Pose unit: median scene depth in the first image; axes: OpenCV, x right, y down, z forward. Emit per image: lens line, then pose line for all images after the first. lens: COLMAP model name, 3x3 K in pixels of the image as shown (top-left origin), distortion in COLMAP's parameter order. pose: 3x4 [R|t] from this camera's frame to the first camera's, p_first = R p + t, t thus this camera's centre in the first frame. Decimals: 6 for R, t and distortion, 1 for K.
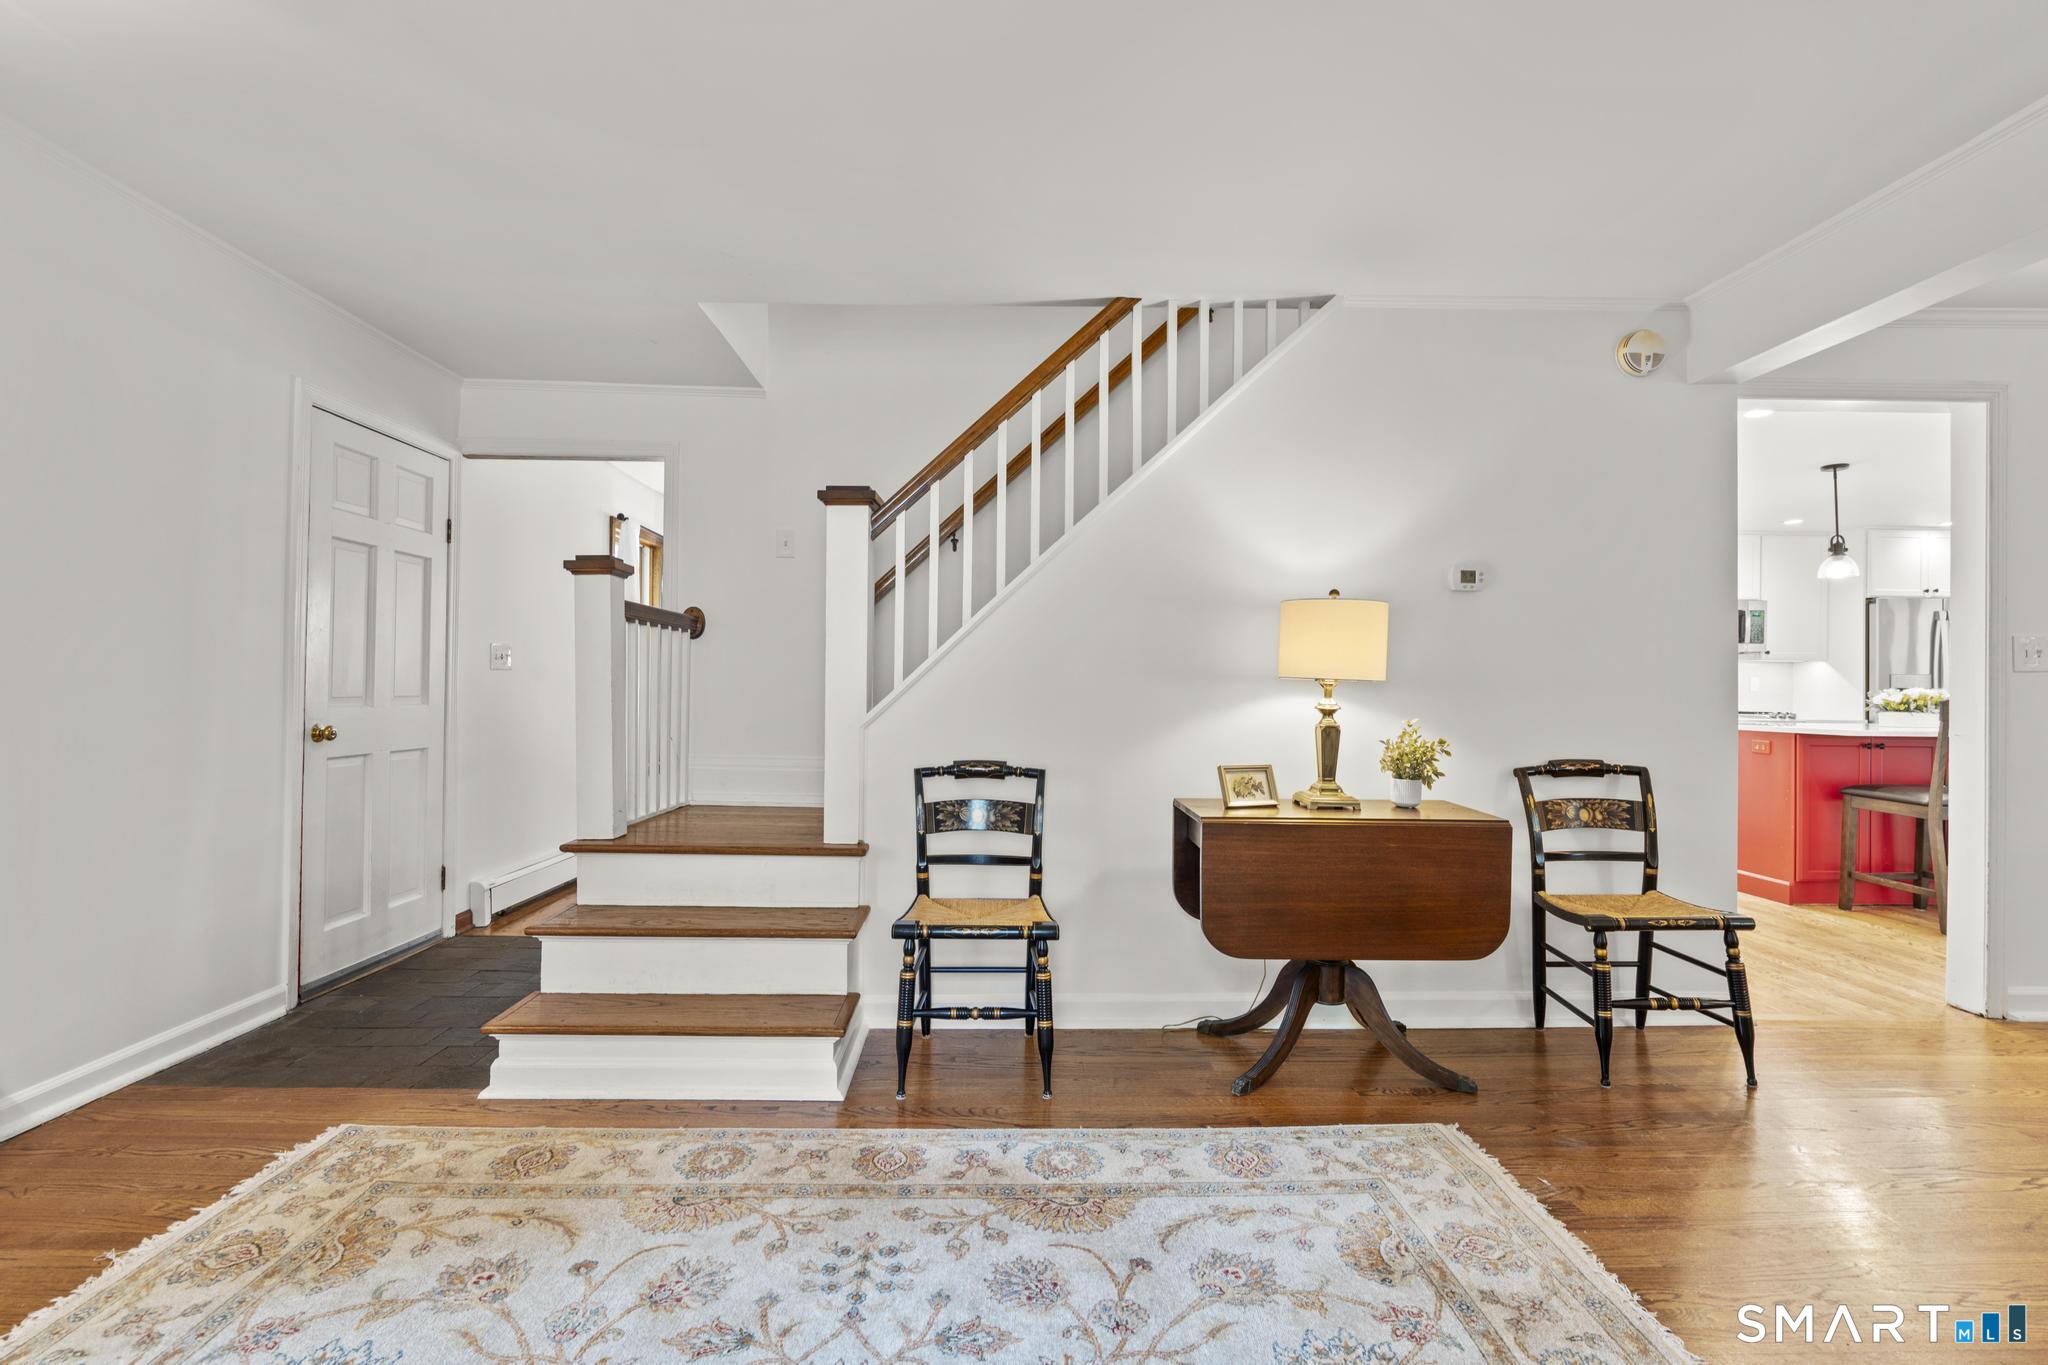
lens RADIAL K [[916.9, 0, 1021.6], [0, 916.9, 678.2], [0, 0, 1]] dist [-0.003533, 0.000736]
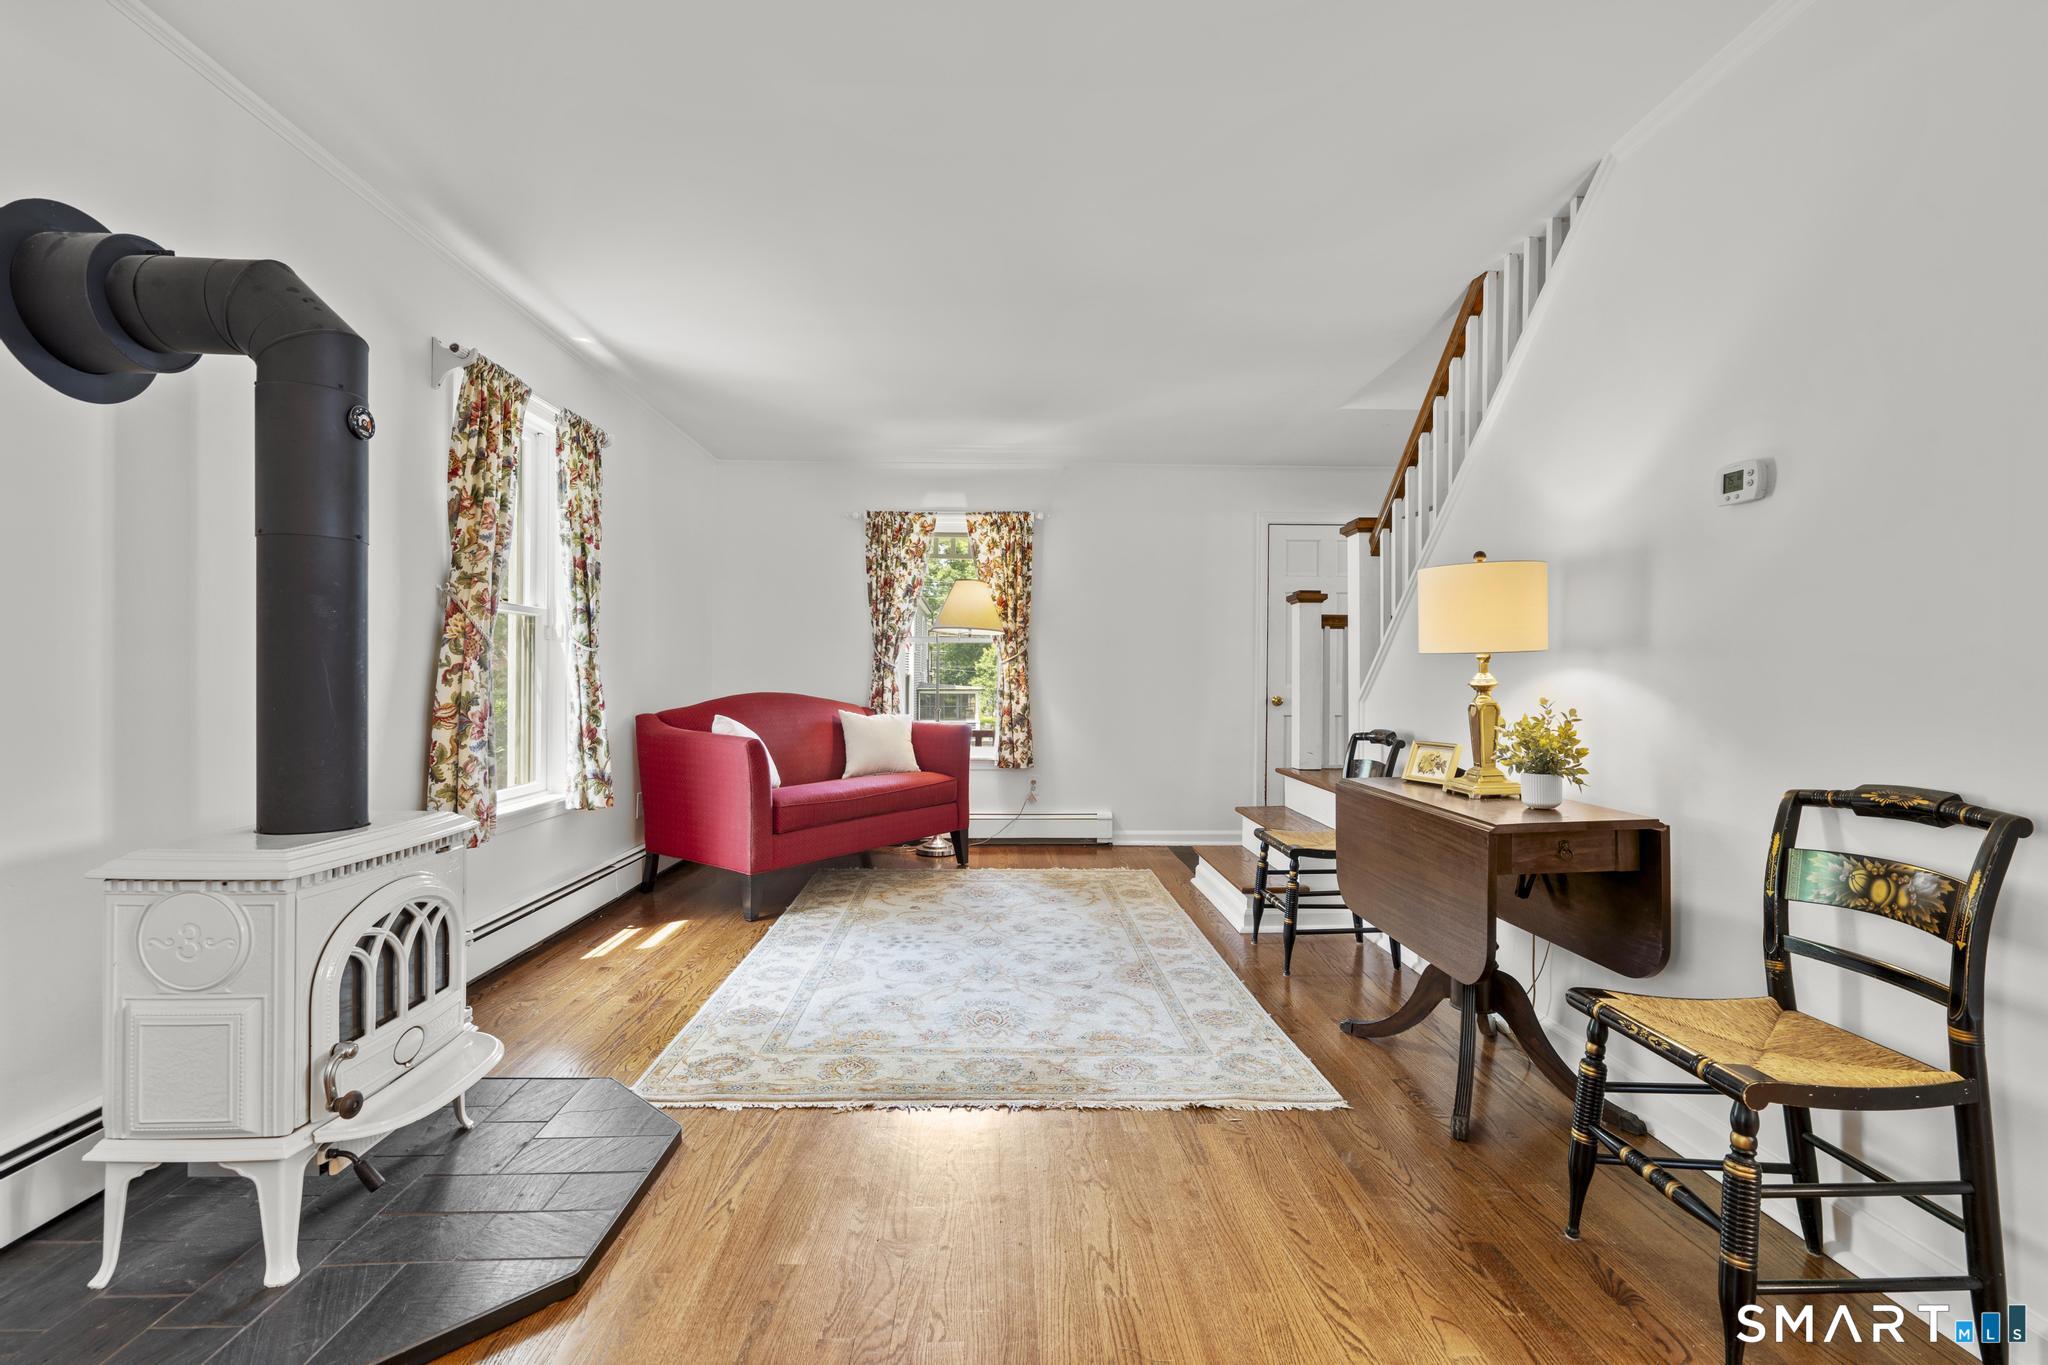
lens RADIAL K [[916.9, 0, 1018.5], [0, 916.9, 678.5], [0, 0, 1]] dist [-0.003533, 0.000736]
pose [[0.002274, -0.010506, -0.999942, 1.183955], [0.002053, 0.999943, -0.010501, 0.033784], [0.999995, -0.002029, 0.002296, 0.528767]]
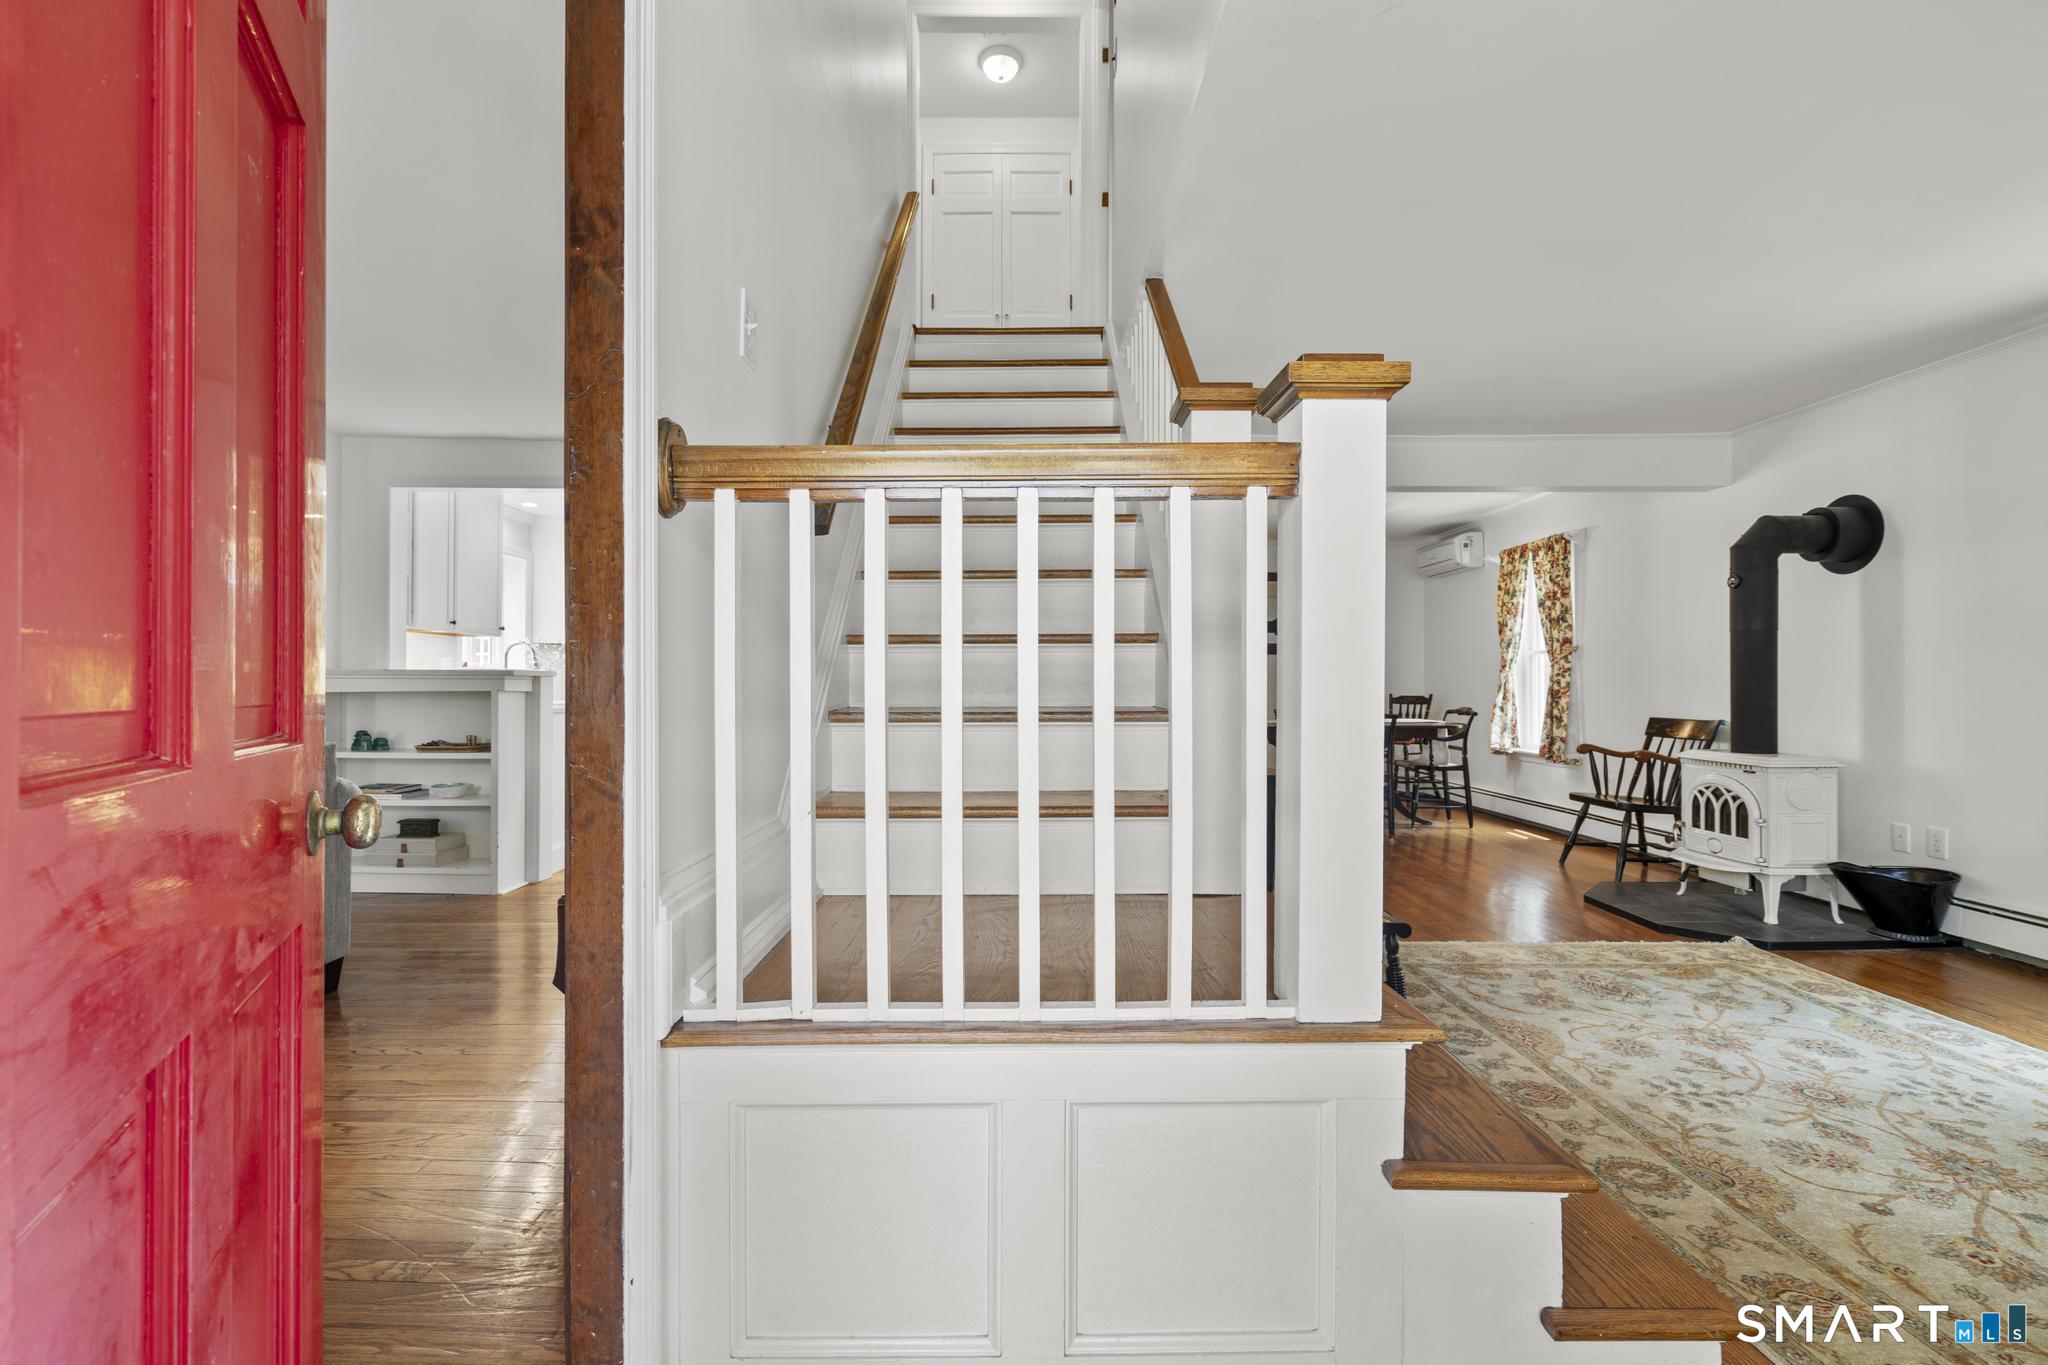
lens RADIAL K [[916.9, 0, 1015.6], [0, 916.9, 679.4], [0, 0, 1]] dist [-0.003533, 0.000736]
pose [[0.022623, -0.006958, 0.999720, -0.950464], [-0.009840, 0.999926, 0.007182, 0.011817], [-0.999696, -0.009999, 0.022553, 1.205506]]
